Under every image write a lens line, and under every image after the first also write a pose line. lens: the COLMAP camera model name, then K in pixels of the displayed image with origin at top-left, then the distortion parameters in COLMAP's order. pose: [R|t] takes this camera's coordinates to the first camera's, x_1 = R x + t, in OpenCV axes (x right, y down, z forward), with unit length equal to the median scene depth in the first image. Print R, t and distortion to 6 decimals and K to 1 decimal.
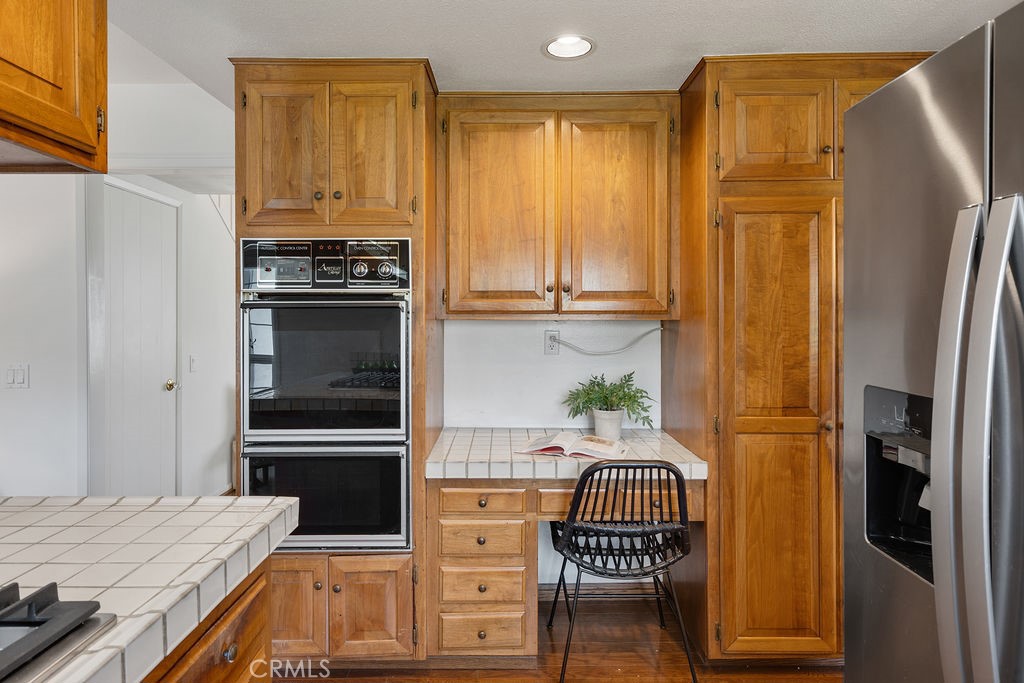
lens RADIAL K [[581.4, 0, 511.6], [0, 581.4, 320.2], [0, 0, 1]] dist [0.005535, 0.000477]
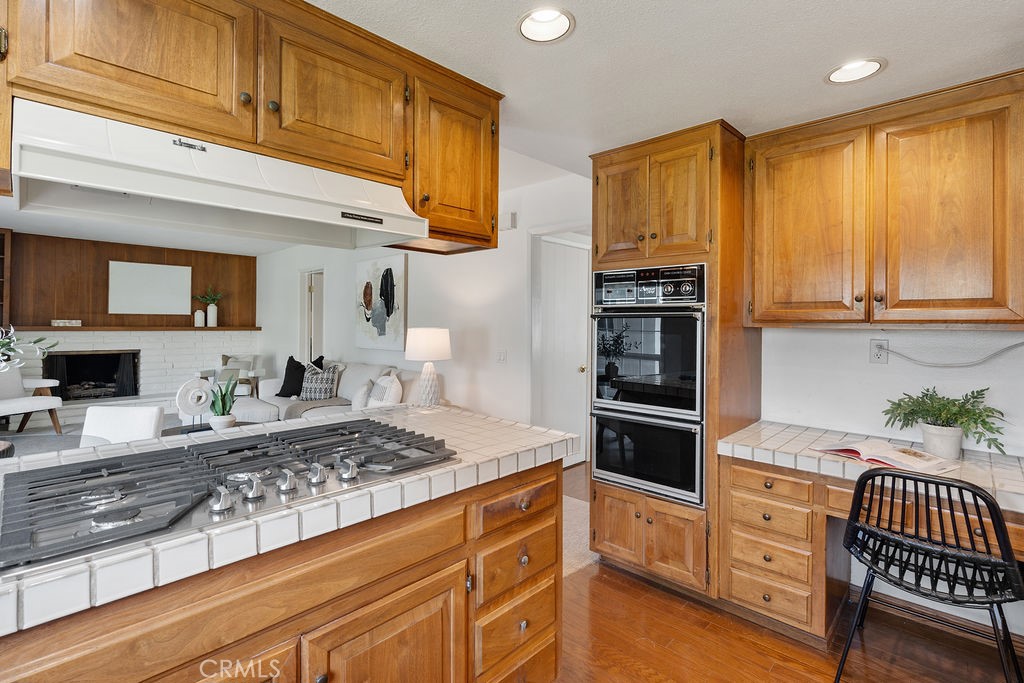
lens RADIAL K [[479.7, 0, 497.8], [0, 479.7, 322.7], [0, 0, 1]] dist [-0.001668, 0.000366]
pose [[0.711410, 0.006160, -0.702751, 0.236096], [-0.011936, 0.999923, -0.003319, -0.000889], [0.702676, 0.010749, 0.711429, -0.066462]]
